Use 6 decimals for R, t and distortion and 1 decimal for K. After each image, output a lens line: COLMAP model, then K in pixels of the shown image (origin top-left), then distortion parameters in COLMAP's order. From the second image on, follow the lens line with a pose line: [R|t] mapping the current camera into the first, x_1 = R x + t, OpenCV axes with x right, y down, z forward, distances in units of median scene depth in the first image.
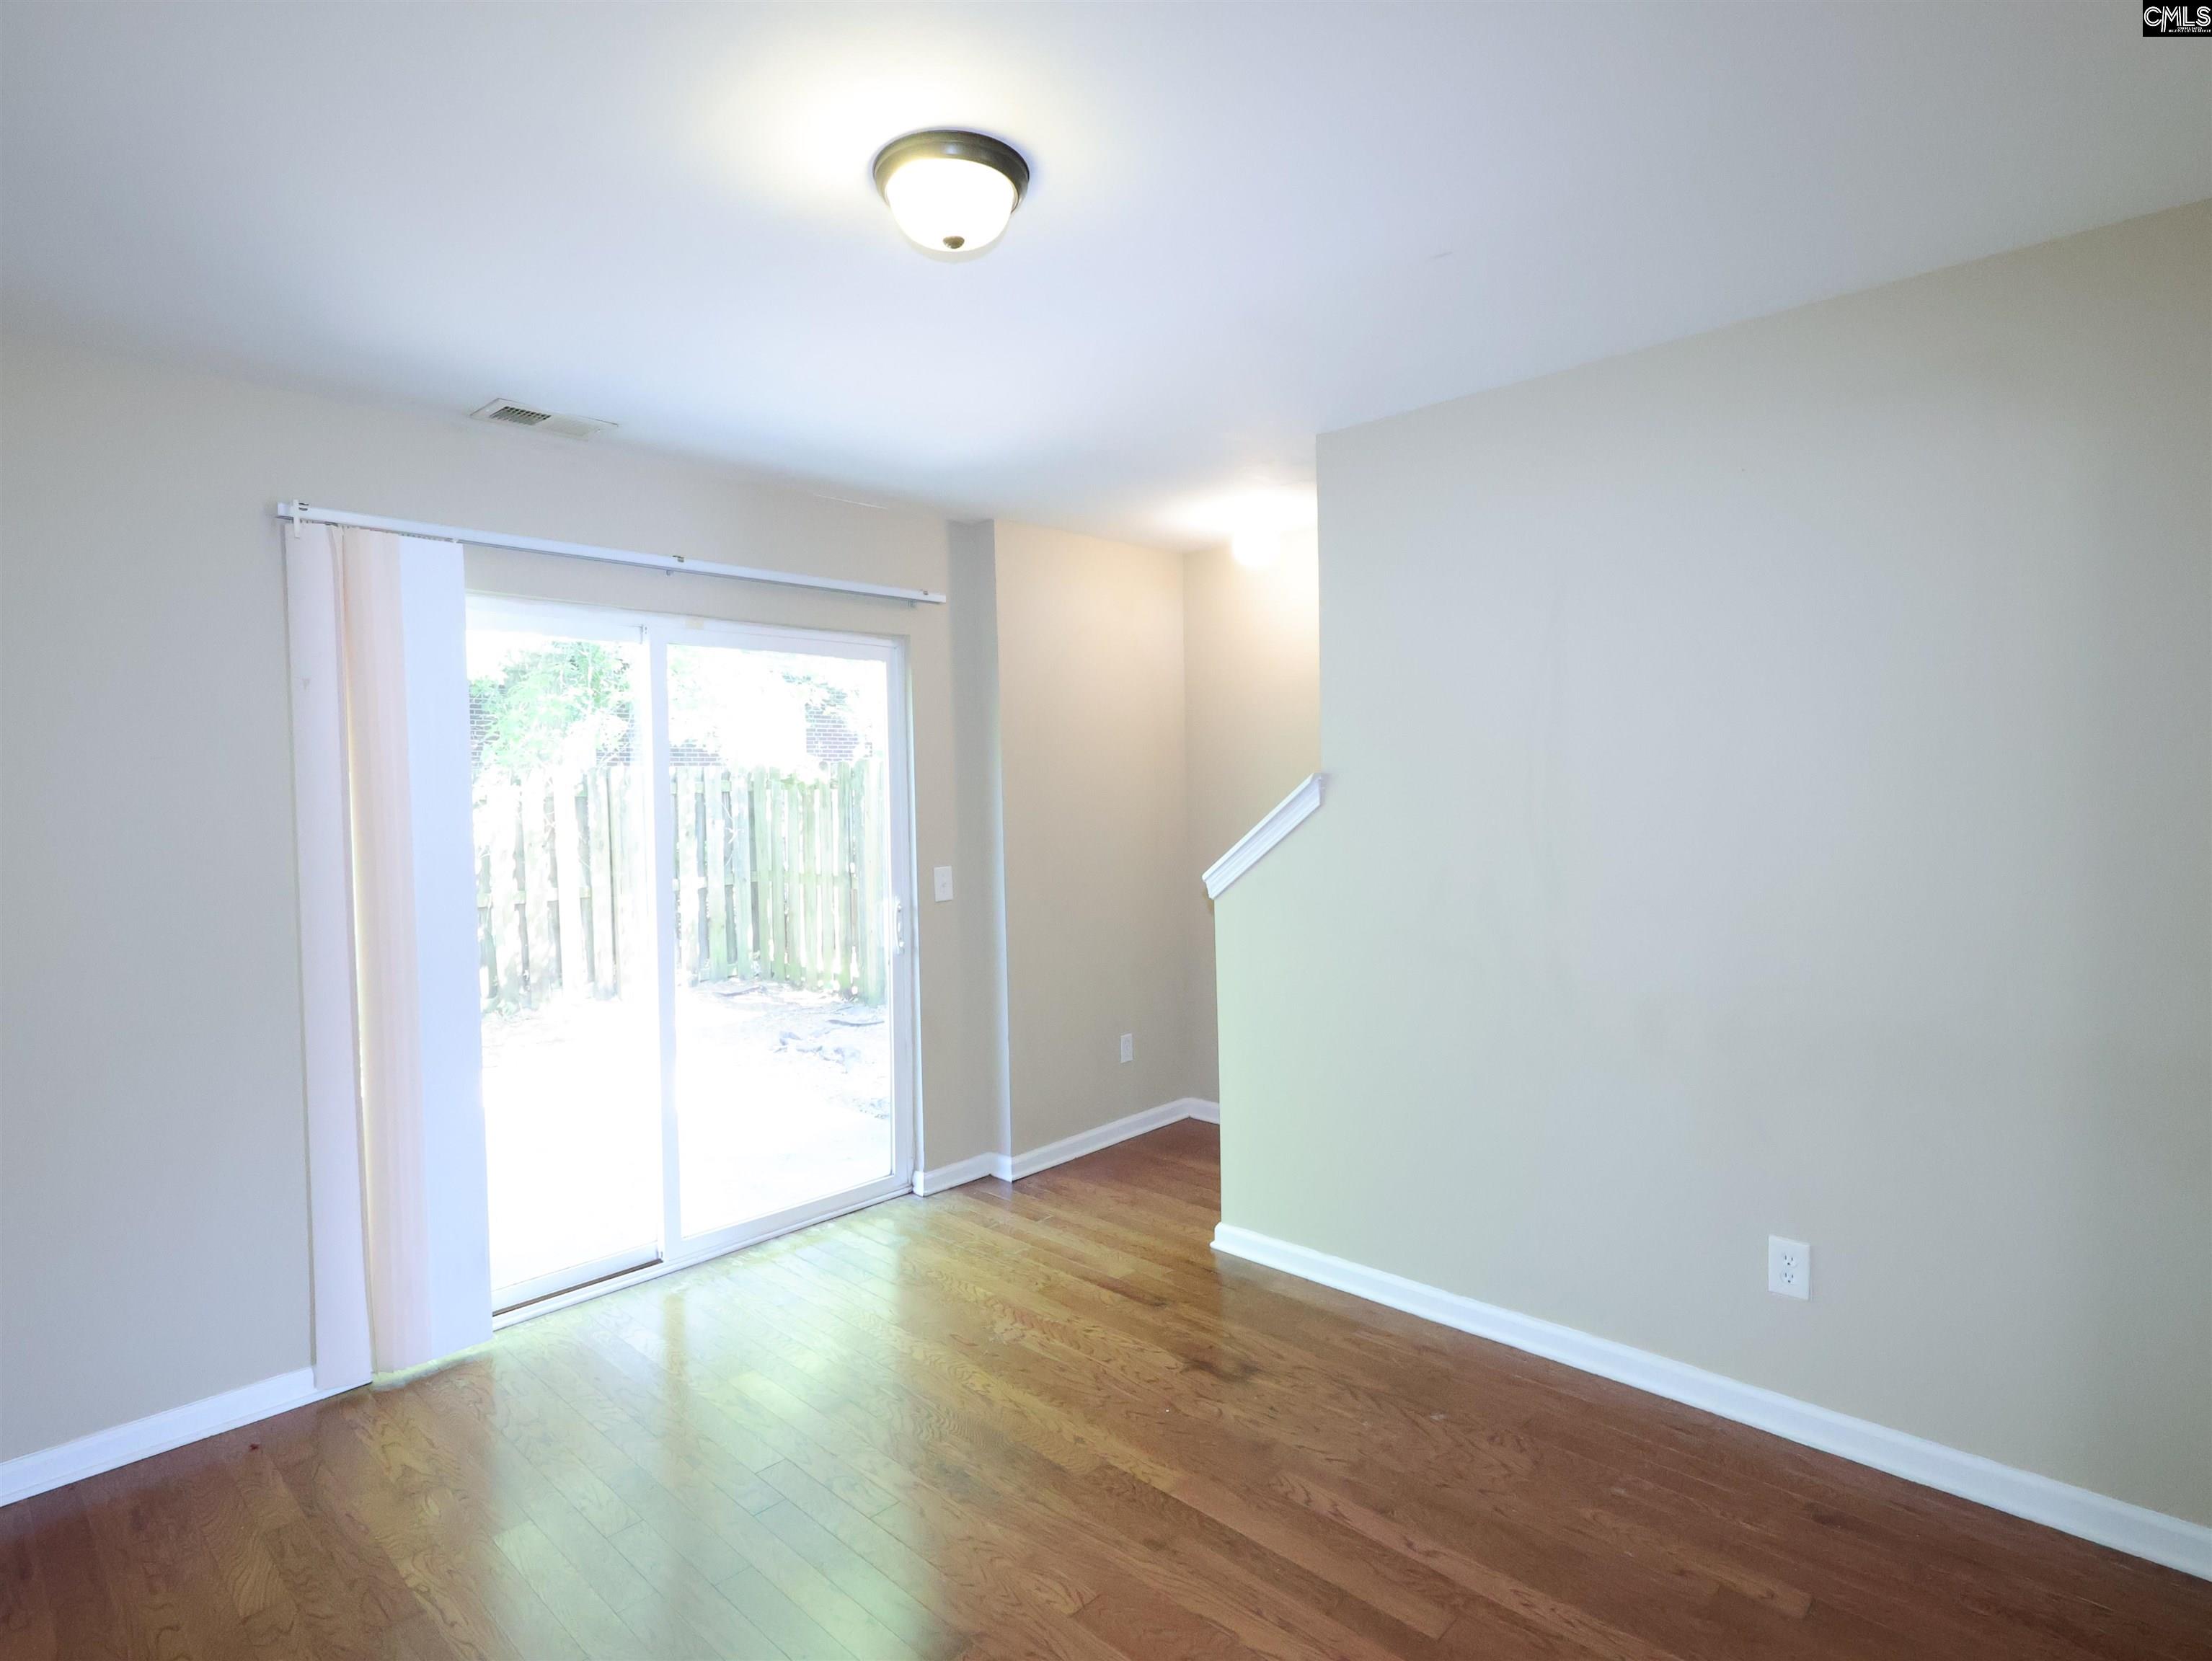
lens RADIAL K [[1147.5, 0, 1093.4], [0, 1147.5, 829.6], [0, 0, 1]] dist [-0.004159, -0.001170]
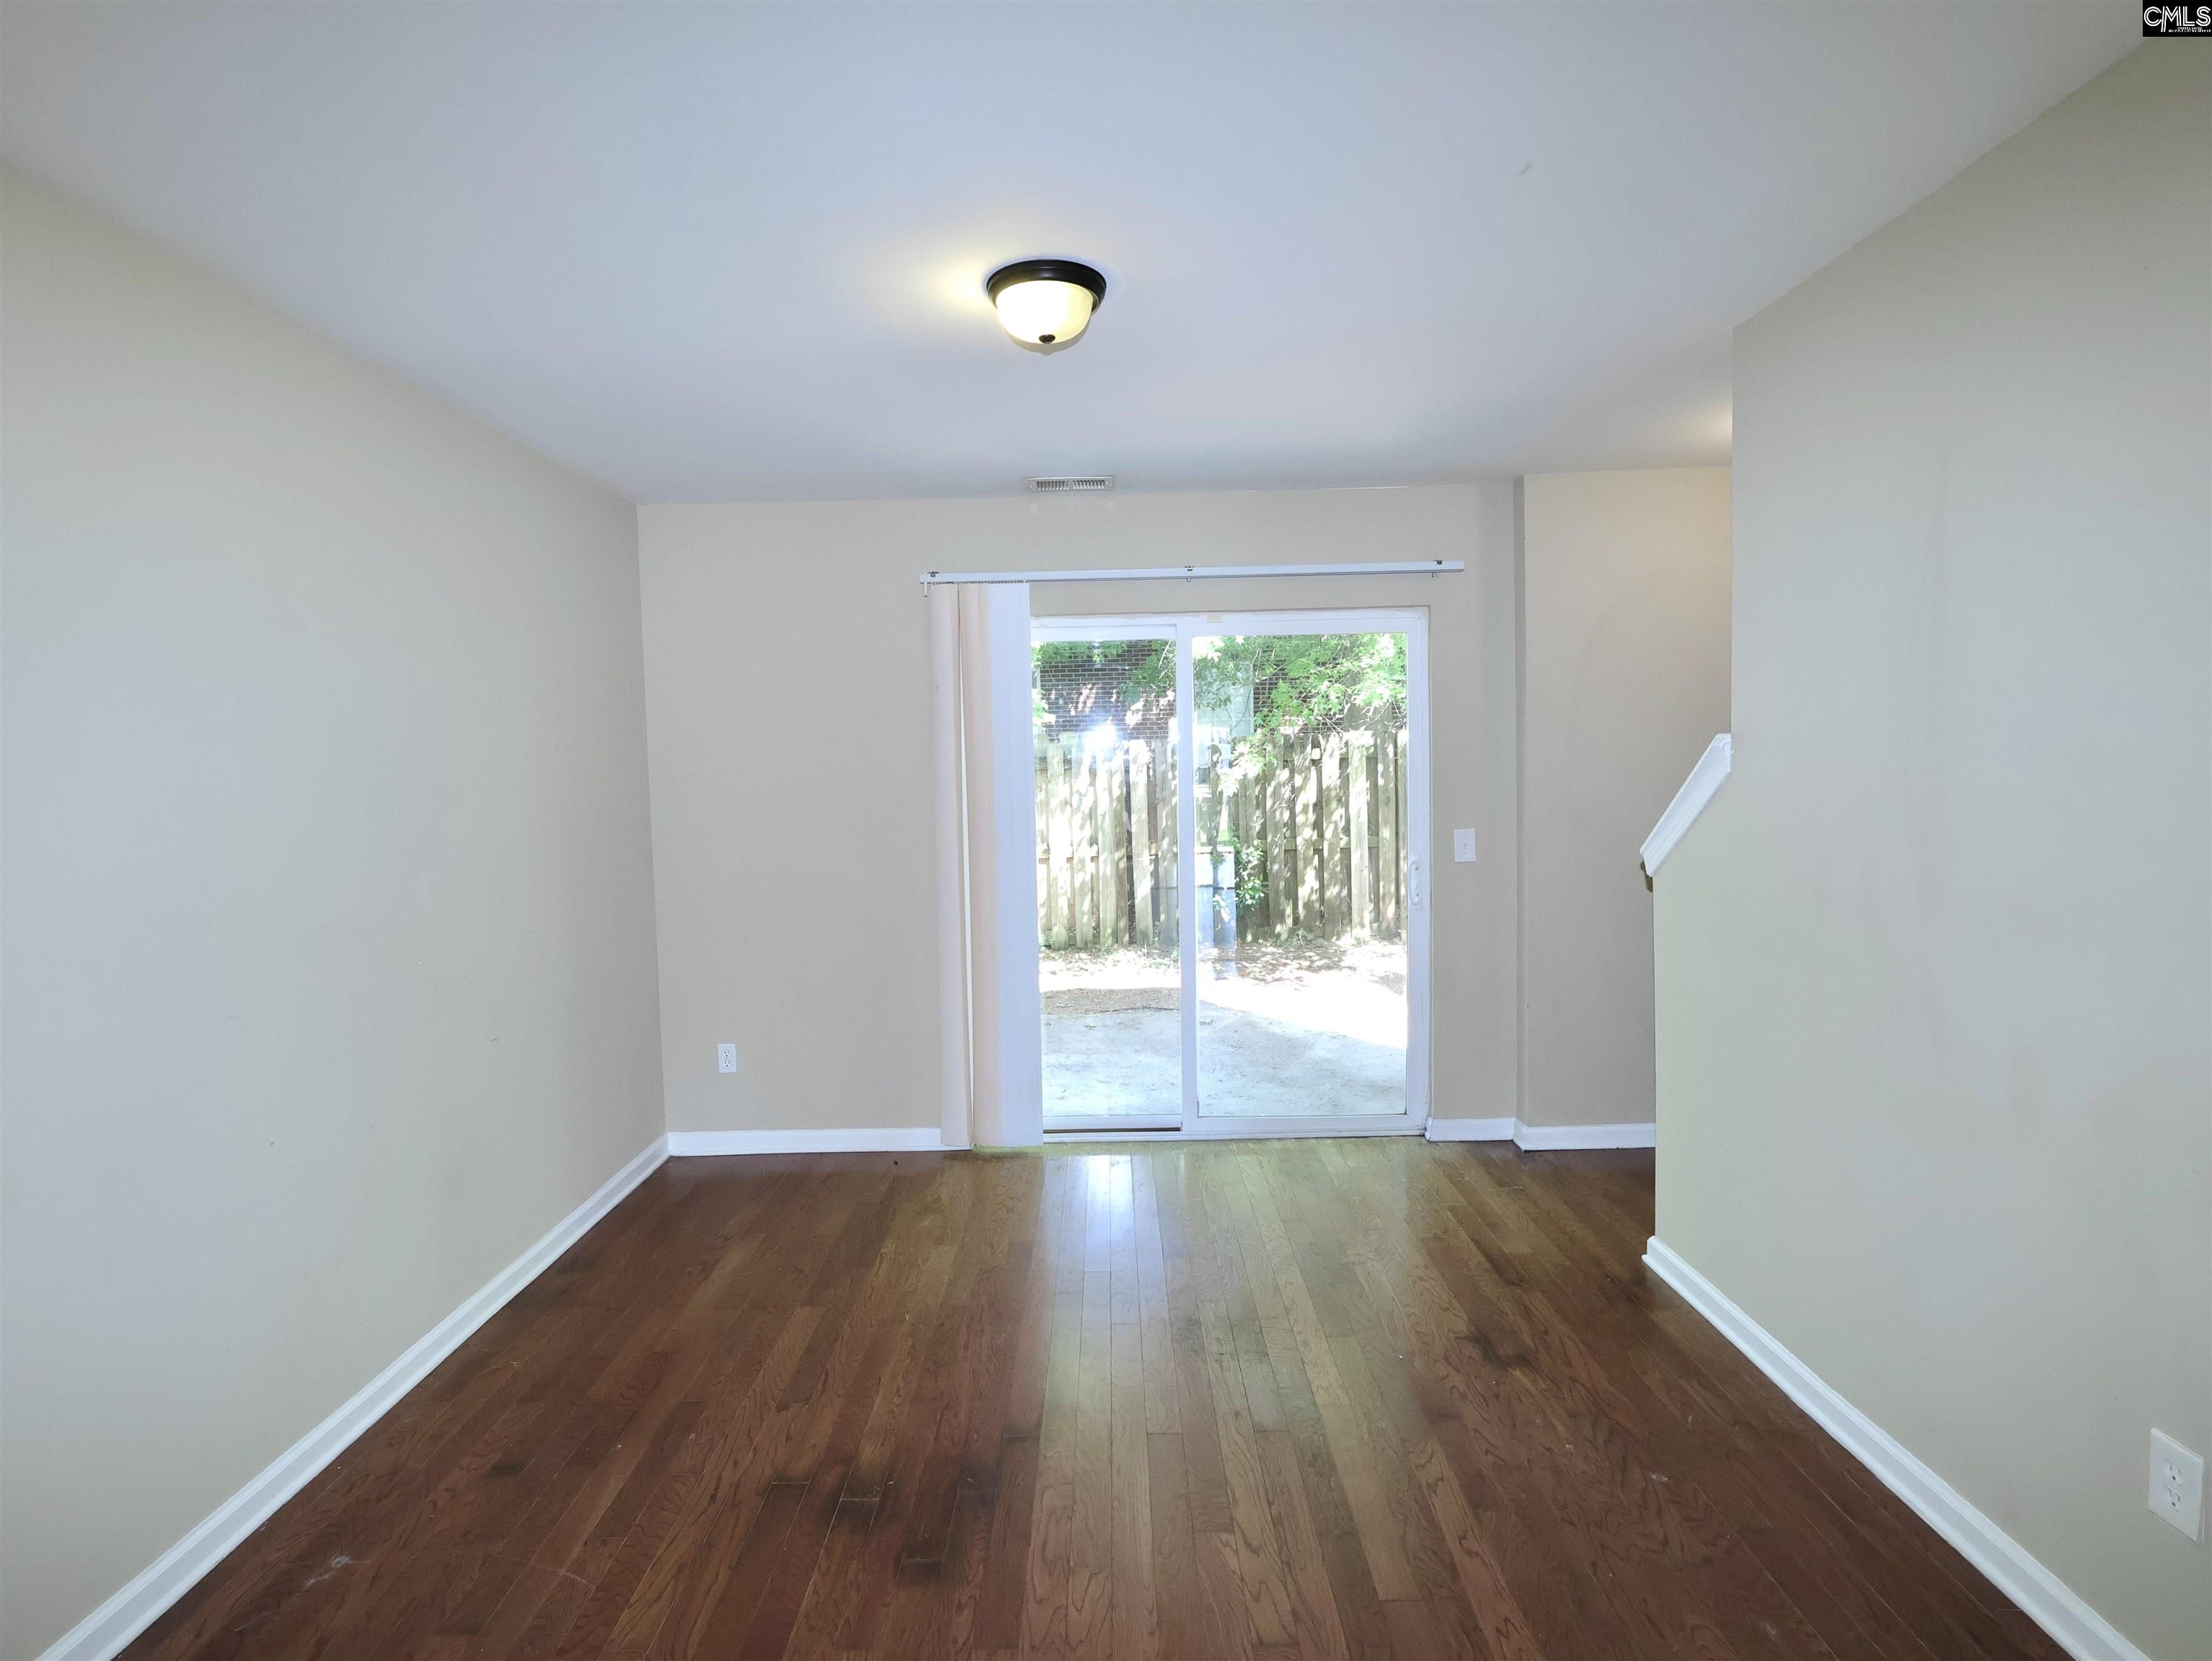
lens RADIAL K [[1147.5, 0, 1093.4], [0, 1147.5, 829.6], [0, 0, 1]] dist [-0.004159, -0.001170]
pose [[0.681139, 0.043285, -0.730873, 0.421468], [-0.015699, 0.998885, 0.044527, -0.007451], [0.731986, -0.018855, 0.681059, 0.068863]]
